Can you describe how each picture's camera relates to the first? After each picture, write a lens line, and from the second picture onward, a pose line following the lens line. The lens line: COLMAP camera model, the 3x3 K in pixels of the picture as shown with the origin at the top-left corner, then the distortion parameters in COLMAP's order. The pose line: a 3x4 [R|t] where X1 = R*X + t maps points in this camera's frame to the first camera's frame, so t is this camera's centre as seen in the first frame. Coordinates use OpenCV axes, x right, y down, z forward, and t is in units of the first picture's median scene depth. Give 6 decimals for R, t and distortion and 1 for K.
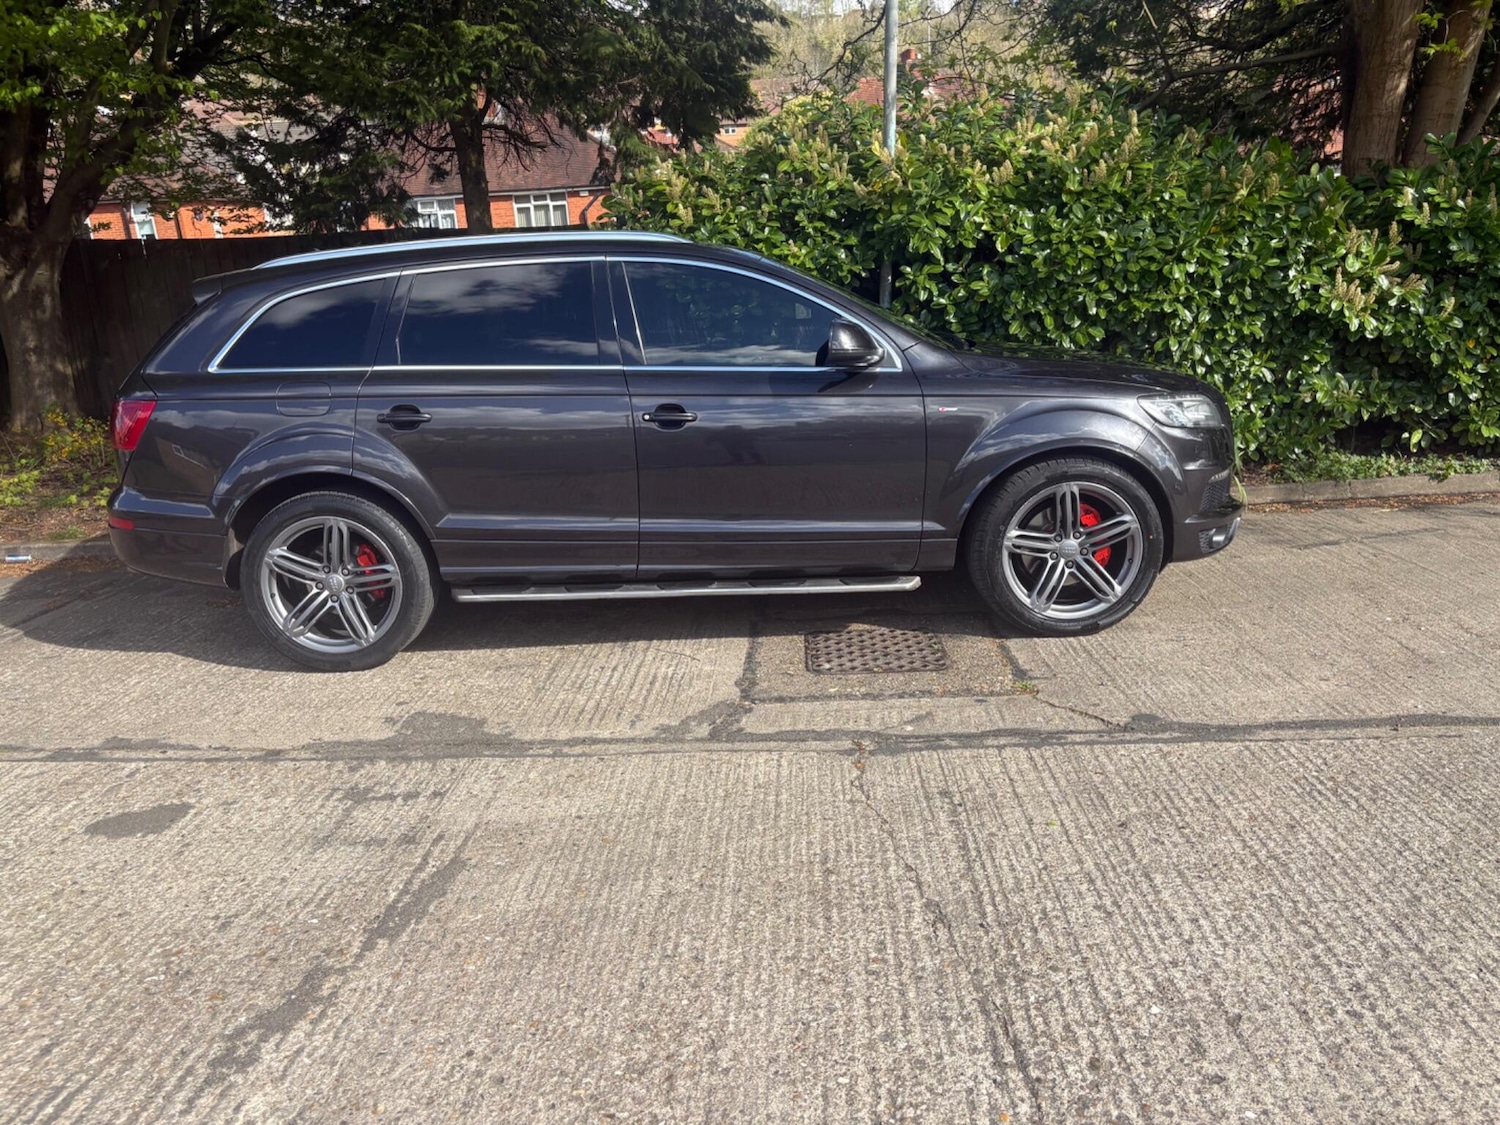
lens RADIAL K [[1163.7, 0, 750.1], [0, 1163.7, 546.8], [0, 0, 1]] dist [0.054547, -0.067085]
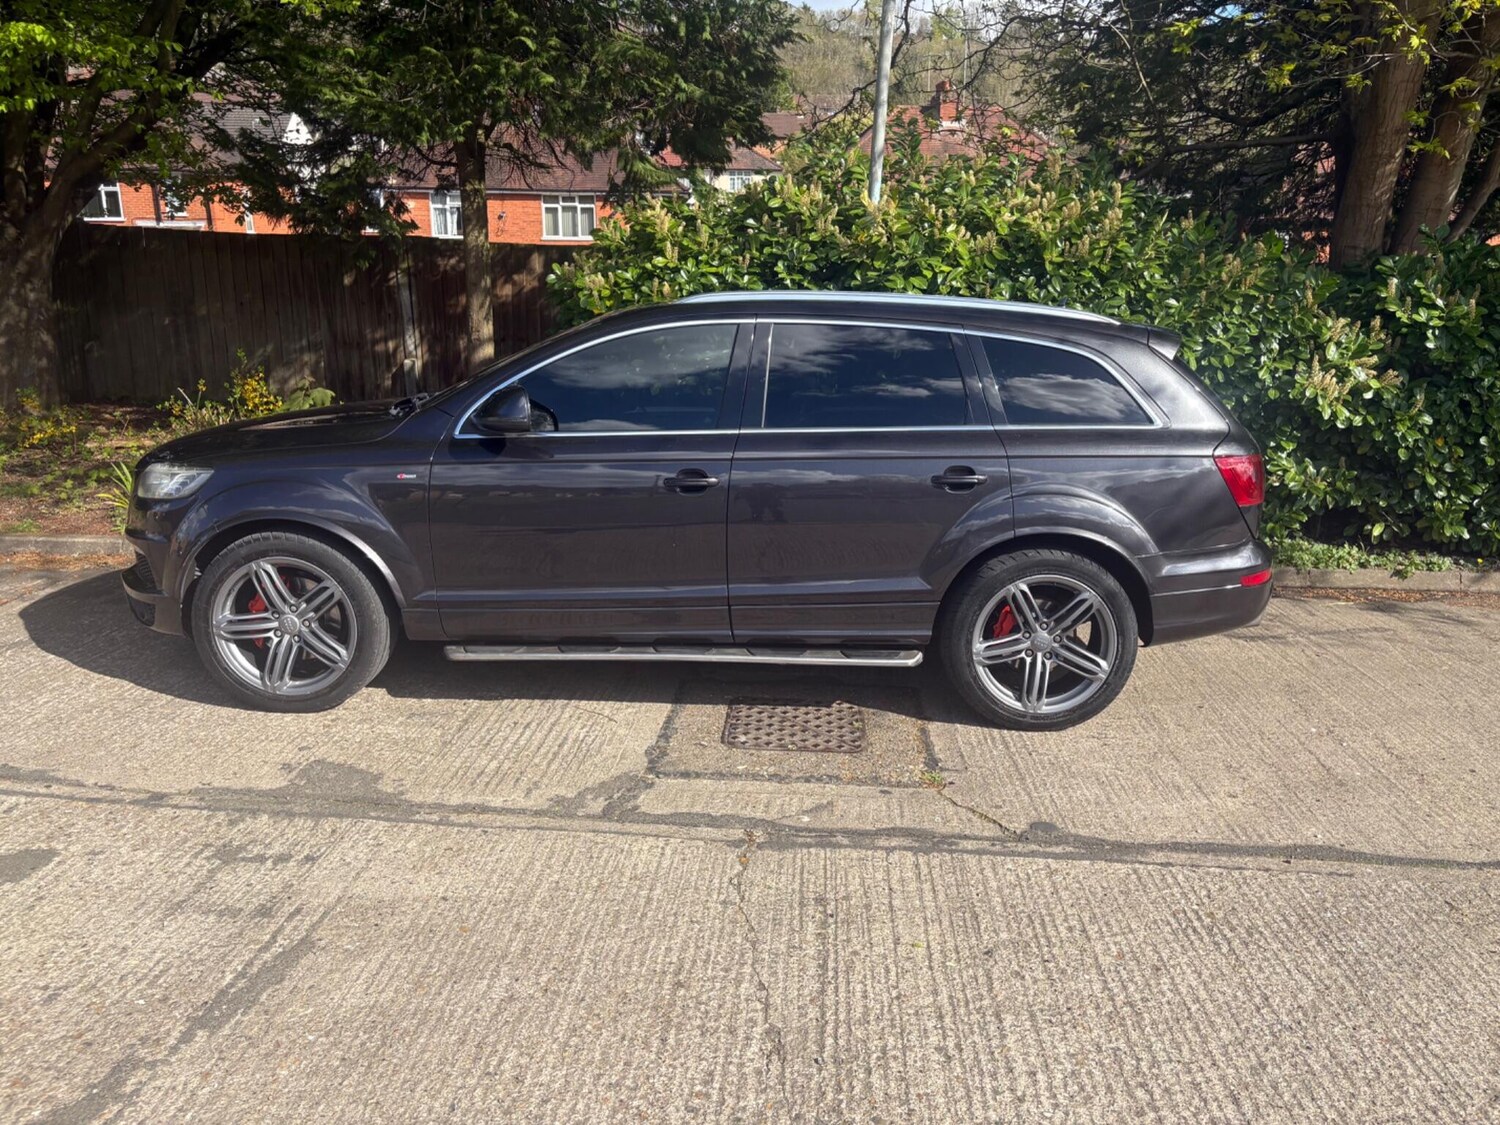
lens RADIAL K [[1160.1, 0, 753.0], [0, 1160.1, 554.8], [0, 0, 1]] dist [0.057066, -0.070615]
pose [[0.997240, 0.074068, 0.005107, 0.092863], [-0.074026, 0.997224, -0.008008, -0.073174], [-0.005686, 0.007608, 0.999955, 0.020894]]
